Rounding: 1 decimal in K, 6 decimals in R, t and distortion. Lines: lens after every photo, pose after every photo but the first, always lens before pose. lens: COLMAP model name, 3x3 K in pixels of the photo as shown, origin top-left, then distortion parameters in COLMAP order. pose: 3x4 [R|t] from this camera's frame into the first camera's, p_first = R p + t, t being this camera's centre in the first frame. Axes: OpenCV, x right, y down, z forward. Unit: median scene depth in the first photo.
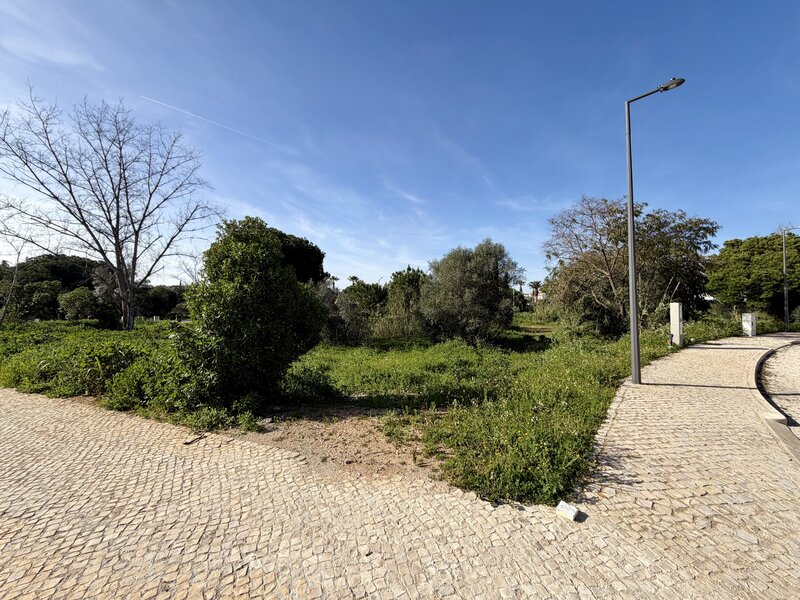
lens RADIAL K [[319.6, 0, 393.7], [0, 319.6, 301.6], [0, 0, 1]] dist [-0.000118, -0.000566]
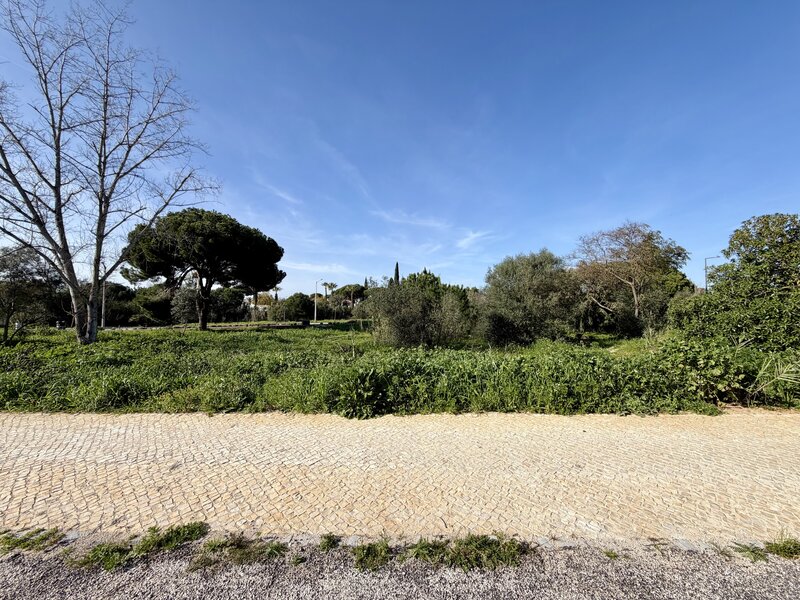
lens RADIAL K [[319.6, 0, 388.5], [0, 319.6, 309.9], [0, 0, 1]] dist [-0.000118, -0.000566]
pose [[0.928618, 0.007231, 0.370966, -0.832363], [-0.011186, 0.999901, 0.008512, 0.018811], [-0.370868, -0.012054, 0.928607, 0.224022]]
